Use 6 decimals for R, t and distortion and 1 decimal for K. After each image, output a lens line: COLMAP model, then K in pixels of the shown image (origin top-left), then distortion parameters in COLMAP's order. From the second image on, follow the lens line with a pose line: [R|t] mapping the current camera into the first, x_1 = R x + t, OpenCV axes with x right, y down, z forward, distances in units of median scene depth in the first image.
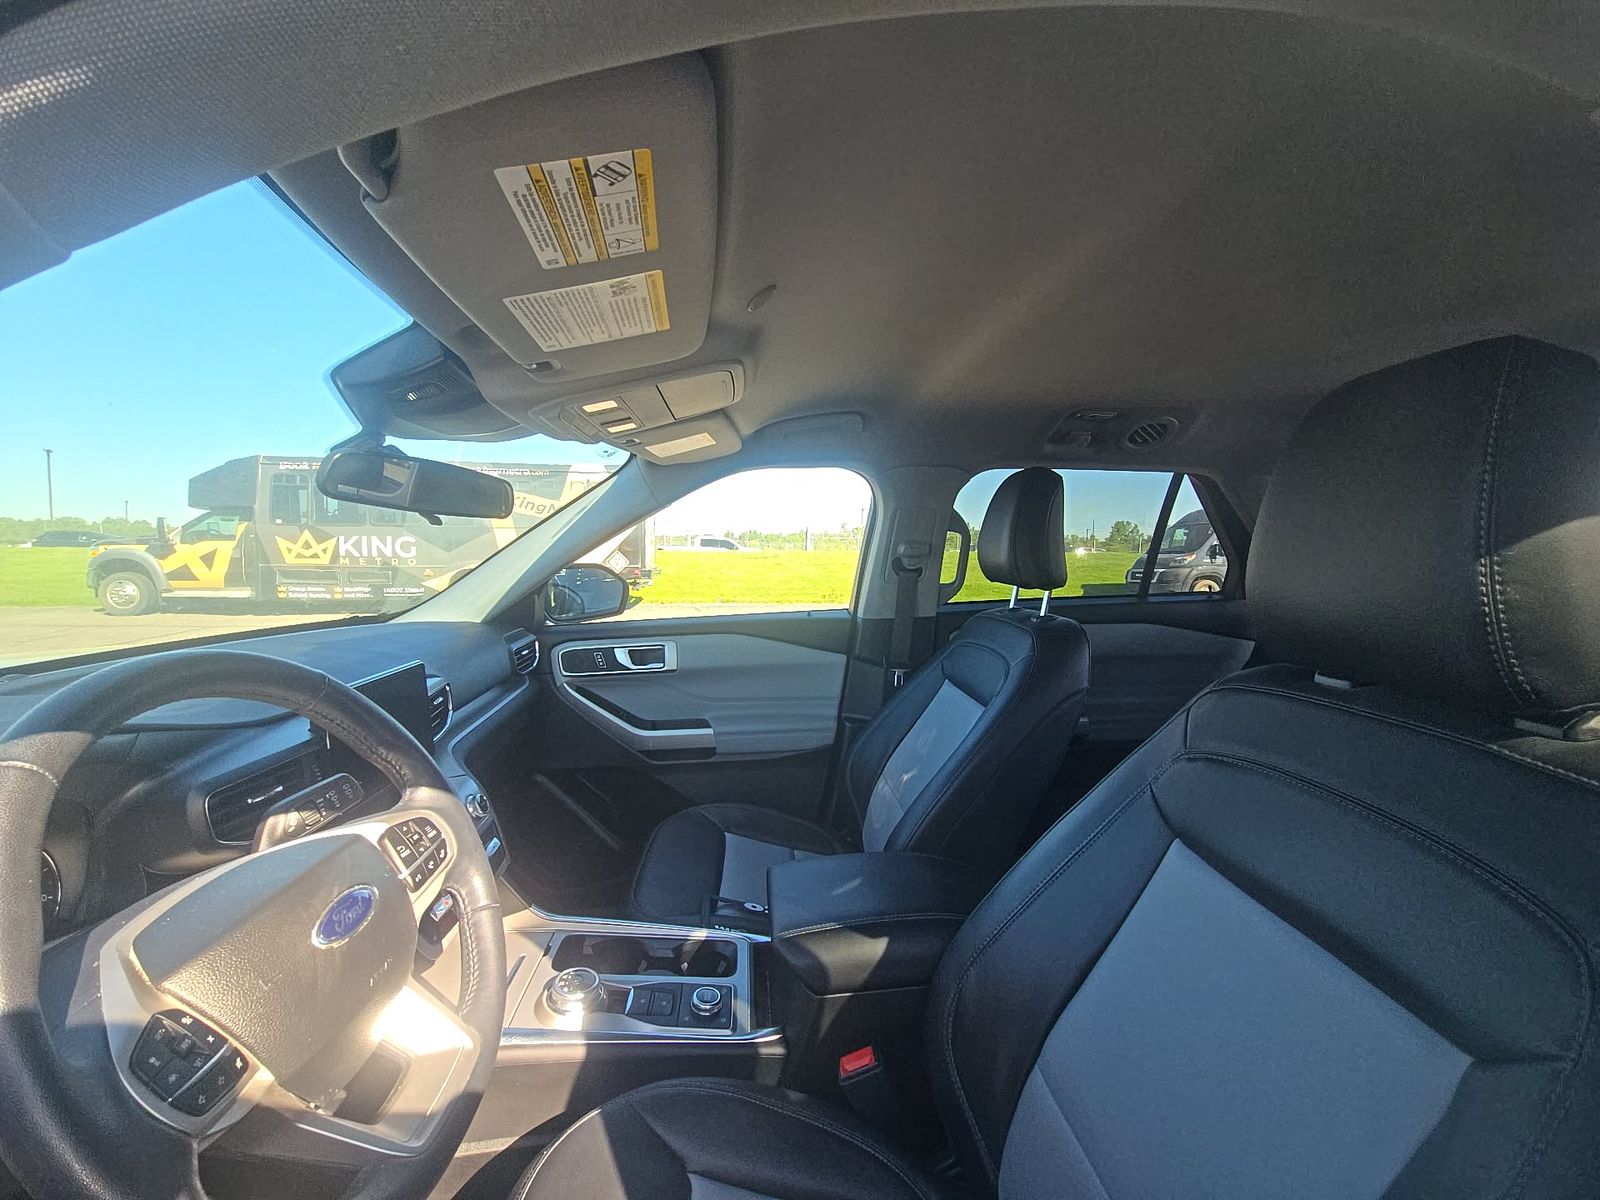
lens RADIAL K [[651.9, 0, 813.4], [0, 651.9, 596.4], [0, 0, 1]] dist [0.001377, -0.000944]
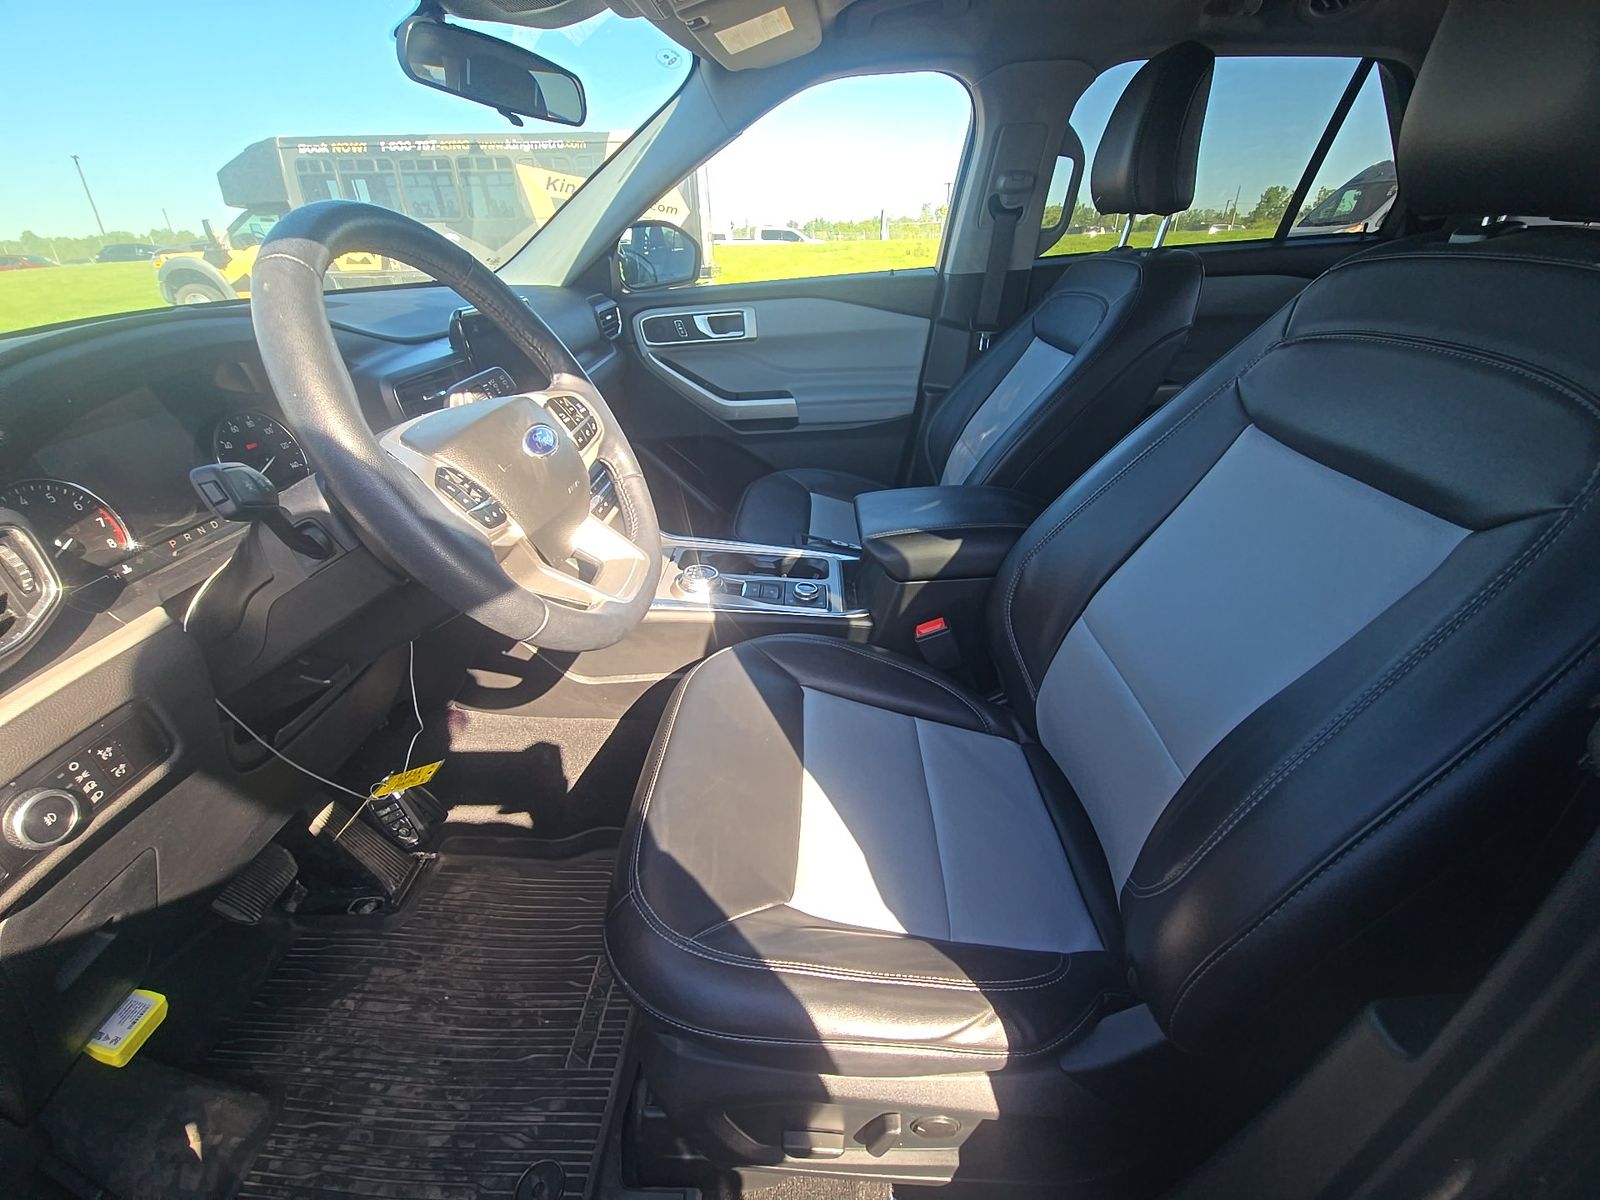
lens RADIAL K [[651.9, 0, 813.4], [0, 651.9, 596.4], [0, 0, 1]] dist [0.001377, -0.000944]
pose [[0.994503, 0.025113, -0.101655, -0.019165], [0.019406, 0.909790, 0.414614, 0.090024], [0.102897, -0.414308, 0.904302, -0.078612]]
